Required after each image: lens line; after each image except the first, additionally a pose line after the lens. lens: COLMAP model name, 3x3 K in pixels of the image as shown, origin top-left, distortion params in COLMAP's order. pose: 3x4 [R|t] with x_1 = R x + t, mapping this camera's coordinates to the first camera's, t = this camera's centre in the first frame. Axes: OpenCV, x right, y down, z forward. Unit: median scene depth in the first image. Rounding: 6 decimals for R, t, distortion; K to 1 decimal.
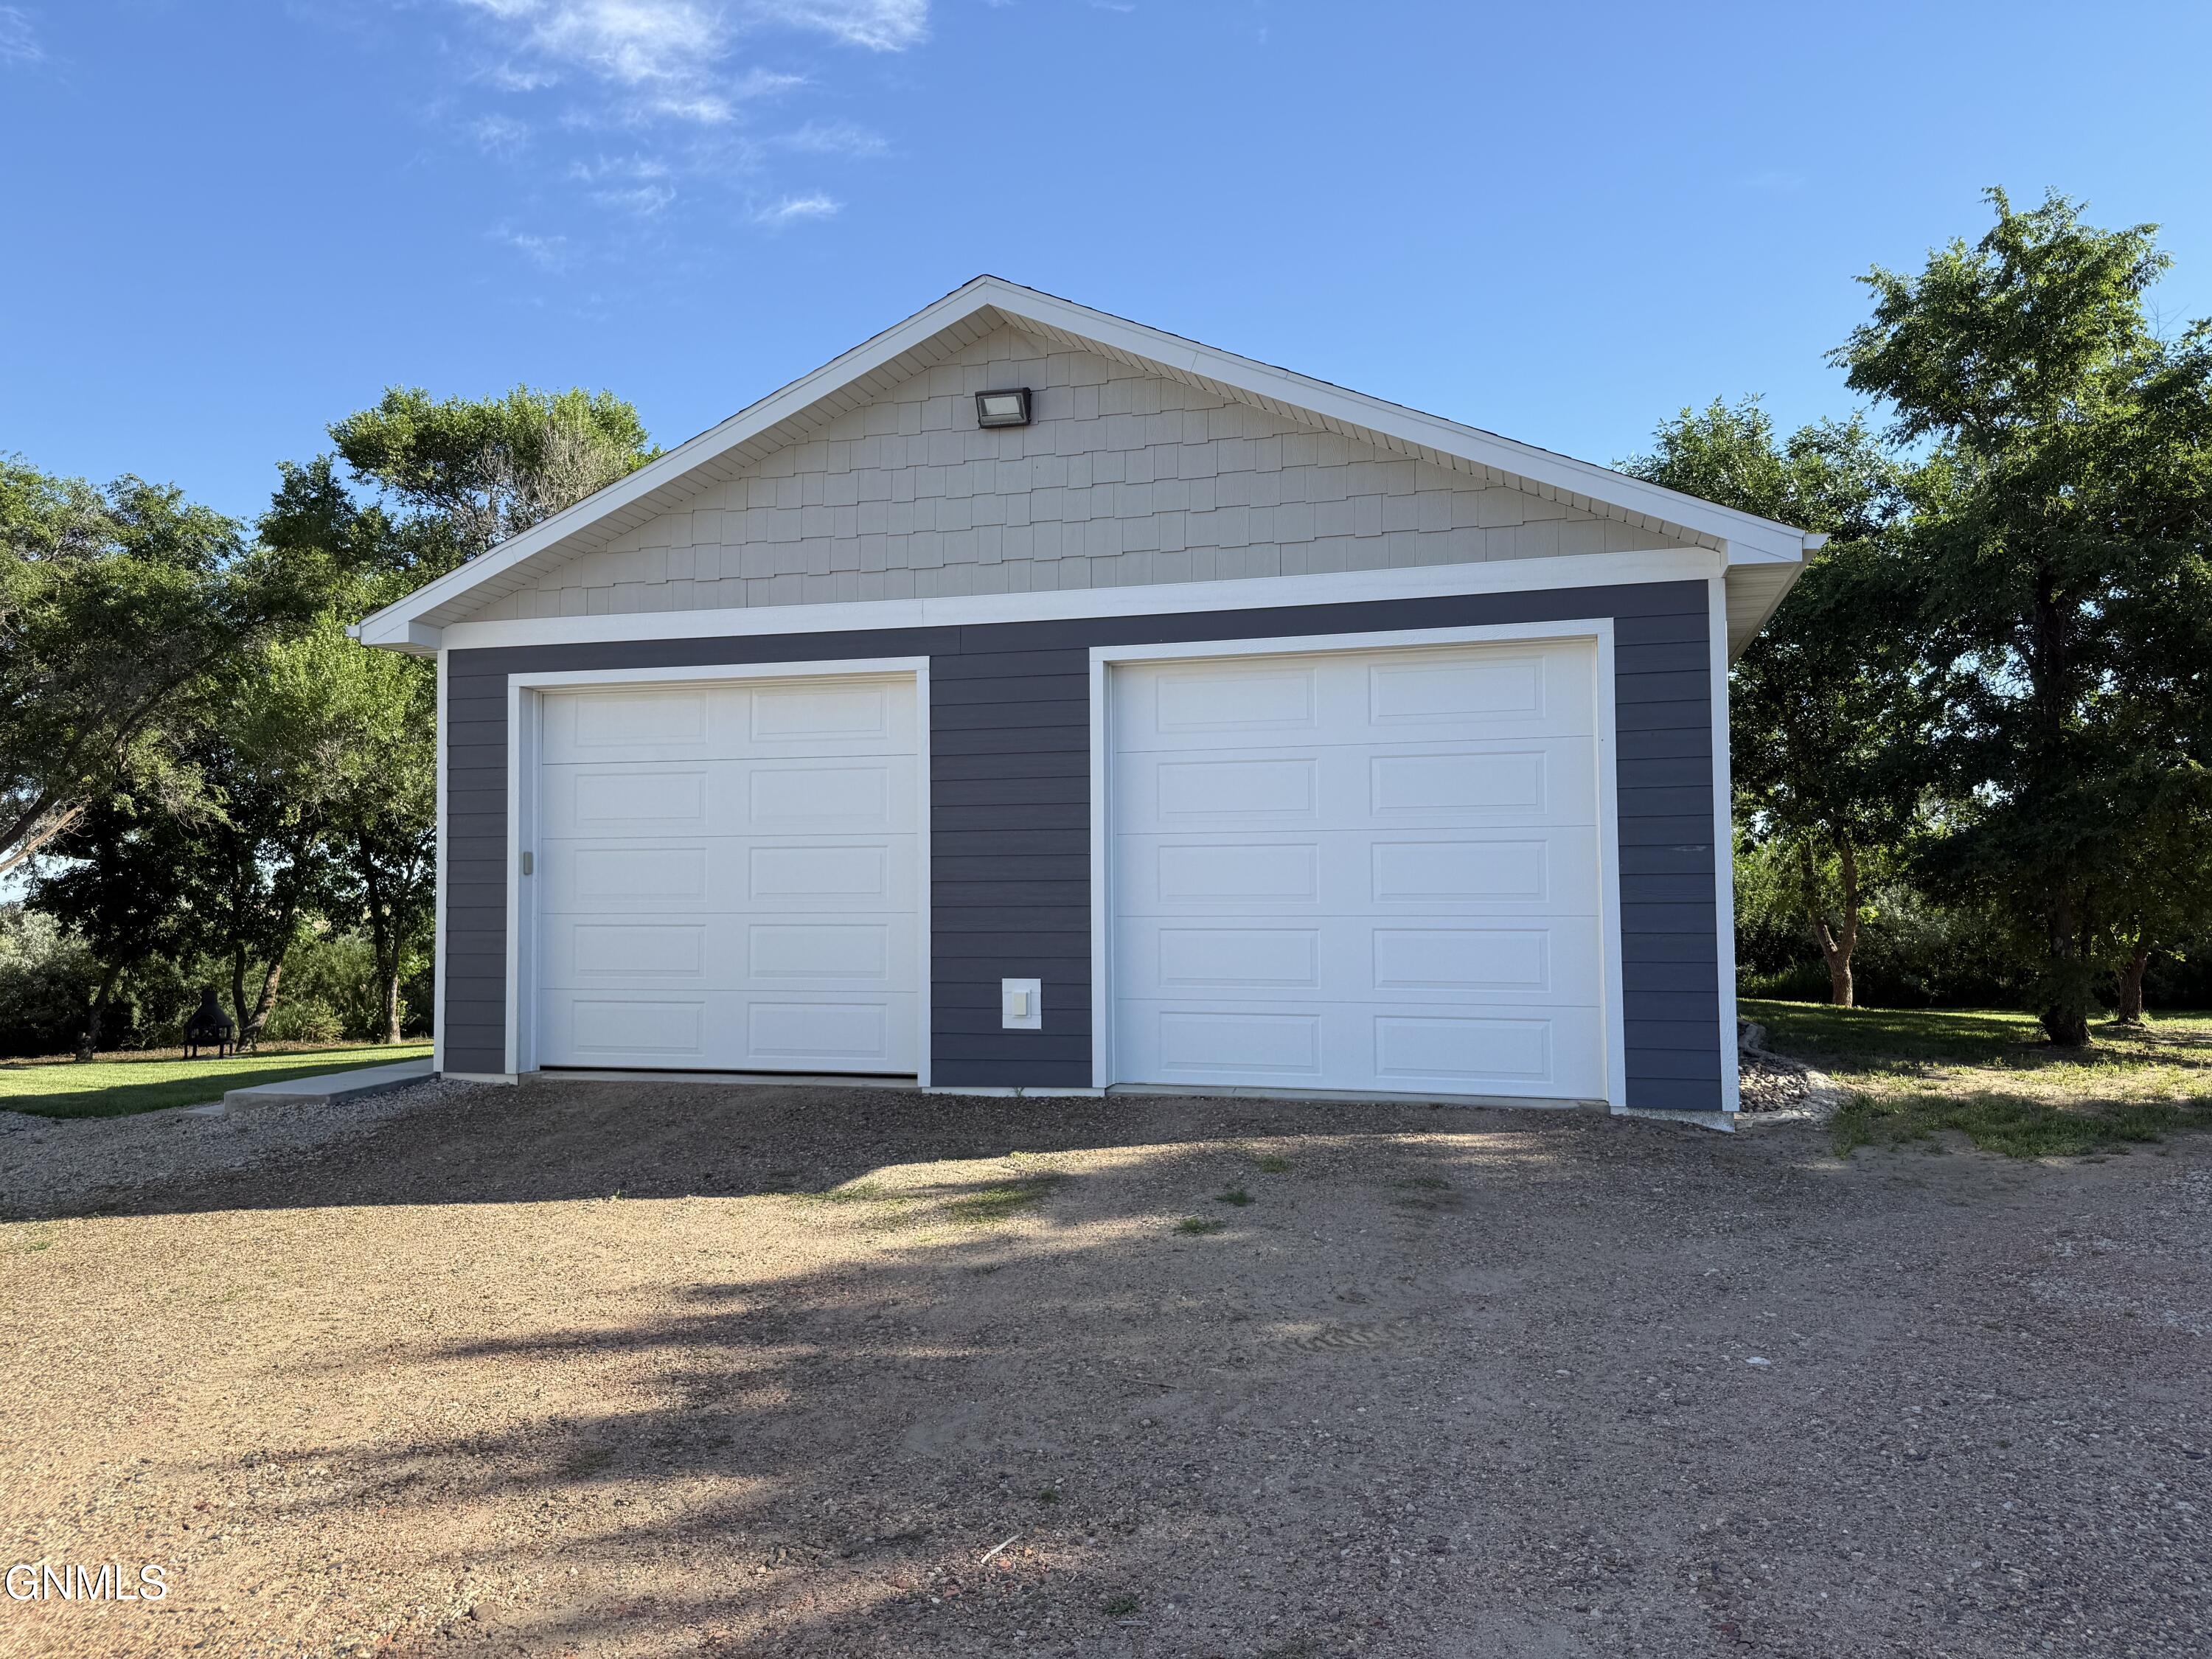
lens RADIAL K [[1639.6, 0, 996.7], [0, 1639.6, 824.7], [0, 0, 1]] dist [0.100144, -0.171471]
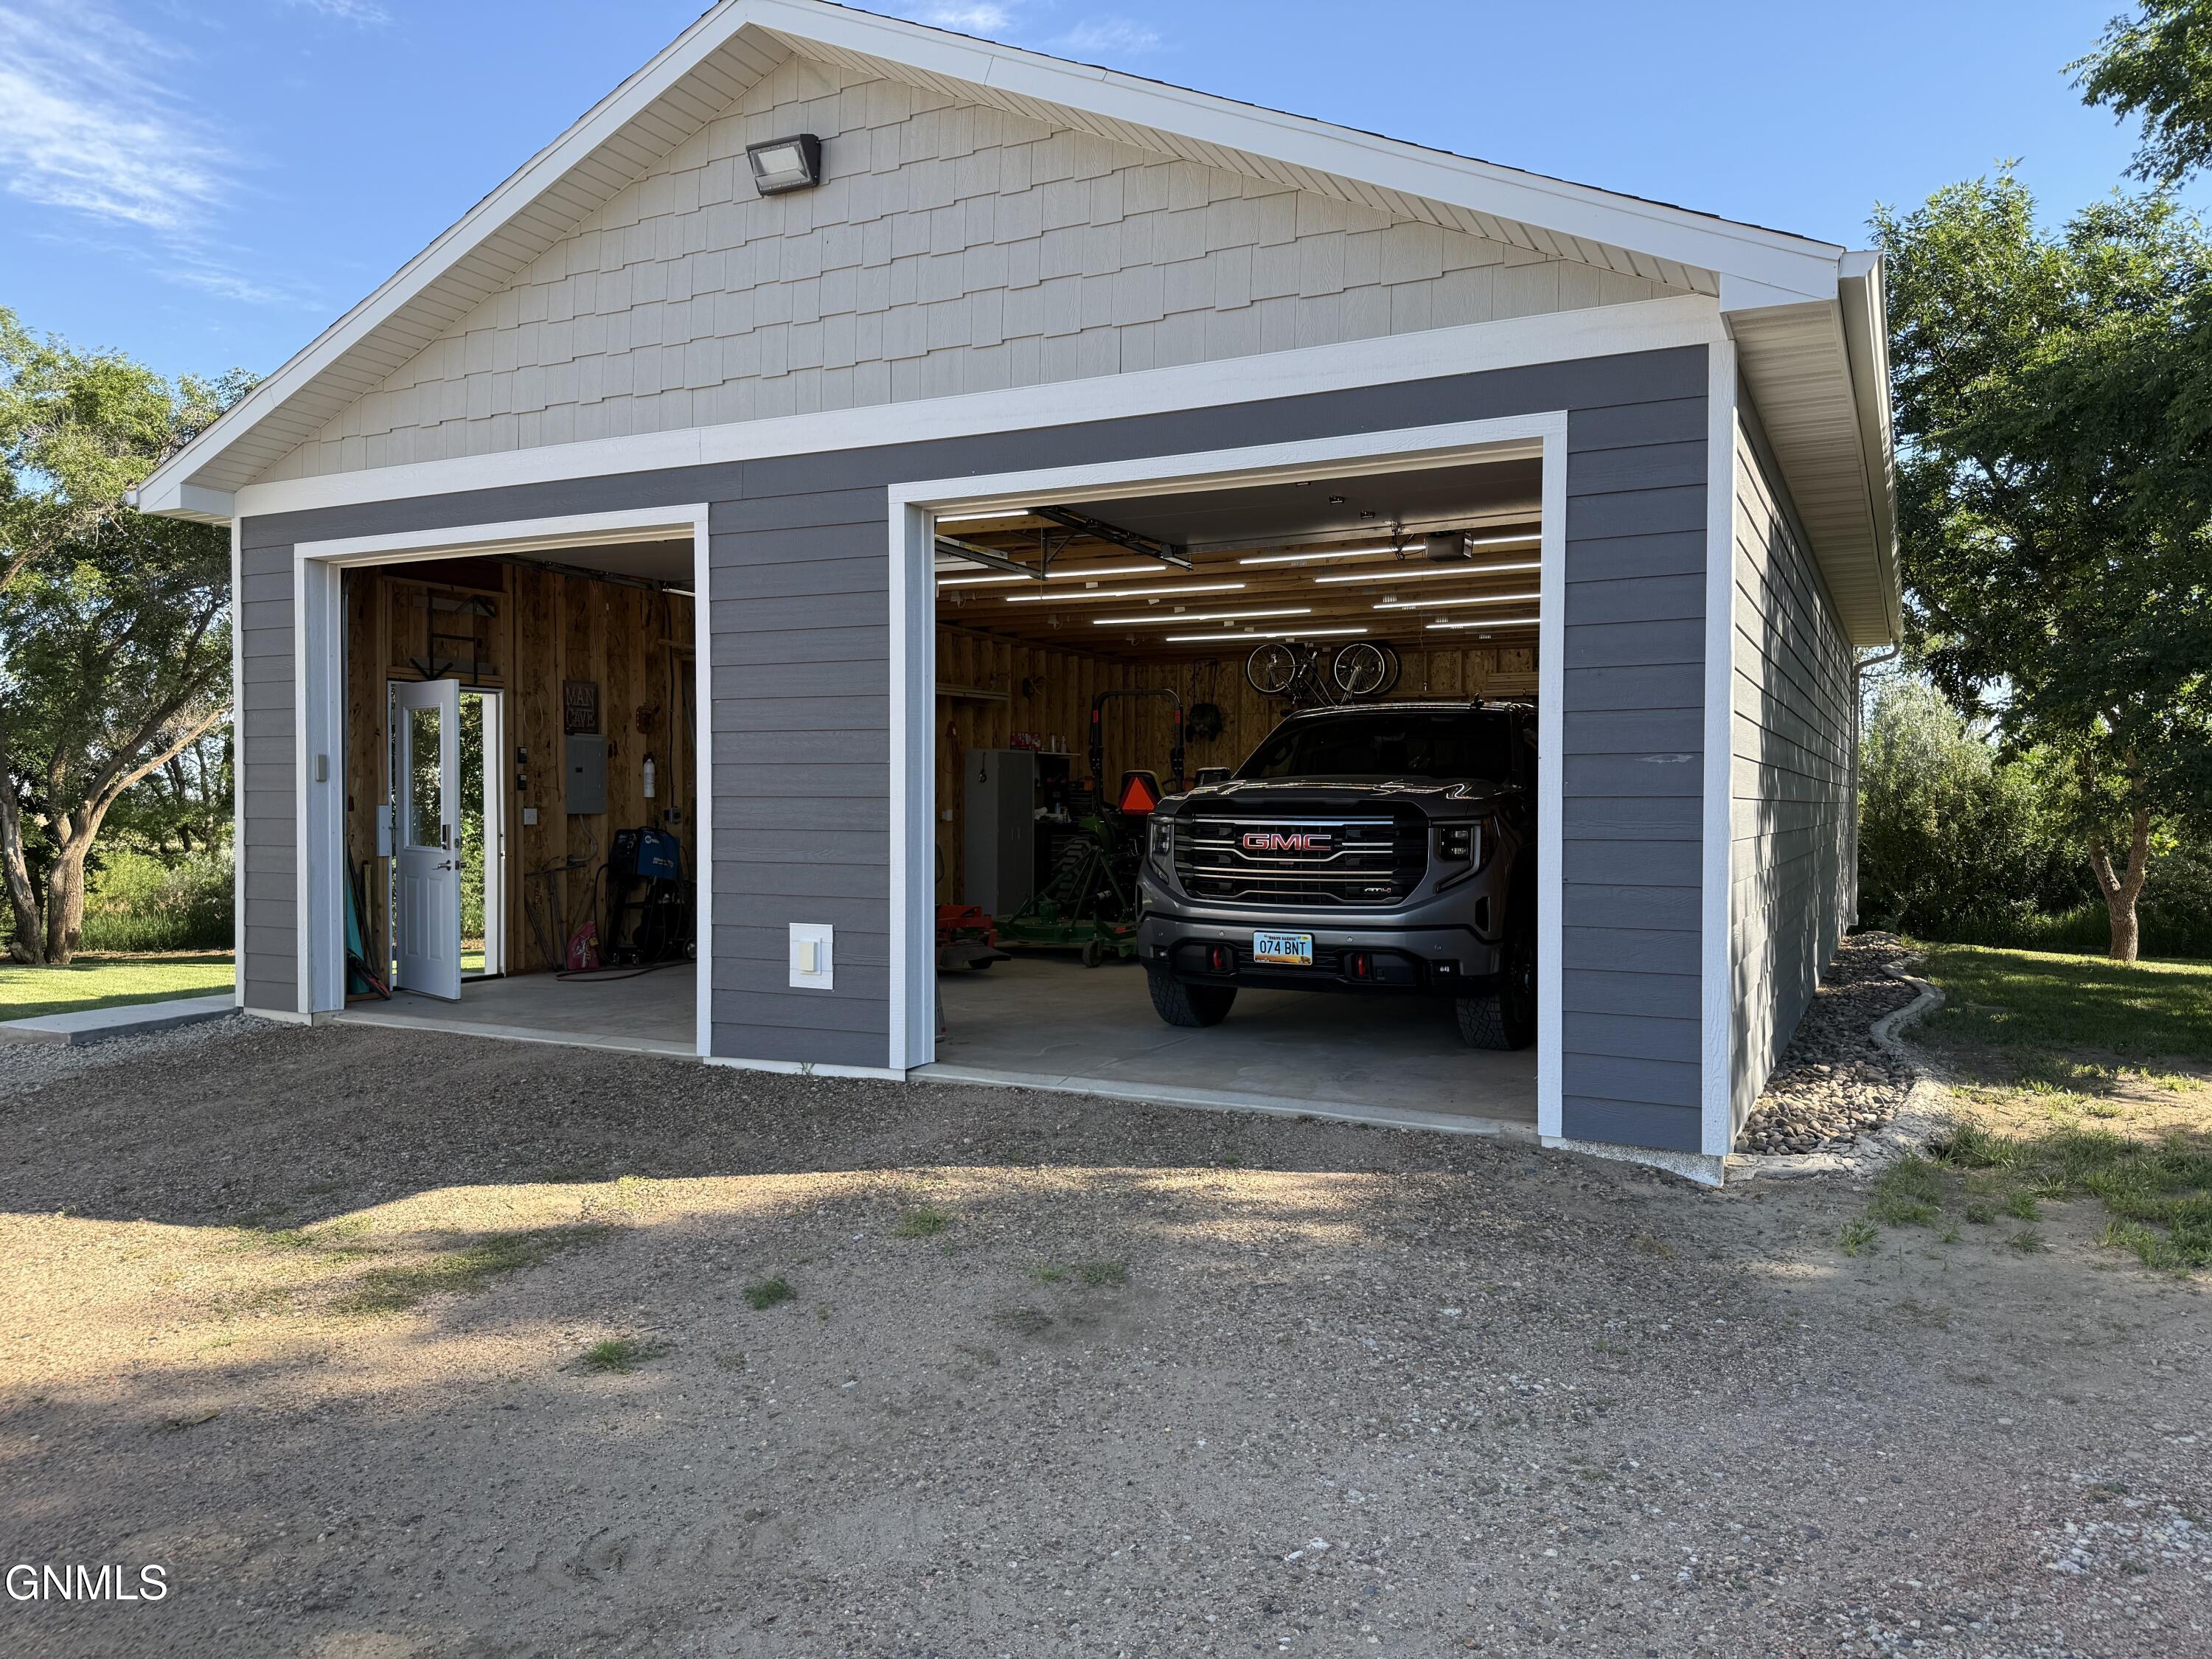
lens RADIAL K [[1540.1, 0, 1106.0], [0, 1540.1, 829.5], [0, 0, 1]] dist [0.037217, -0.050060]
pose [[0.981917, 0.014295, -0.188770, 0.285529], [-0.002260, 0.997959, 0.063812, 0.003424], [0.189297, -0.062231, 0.979946, 0.319743]]
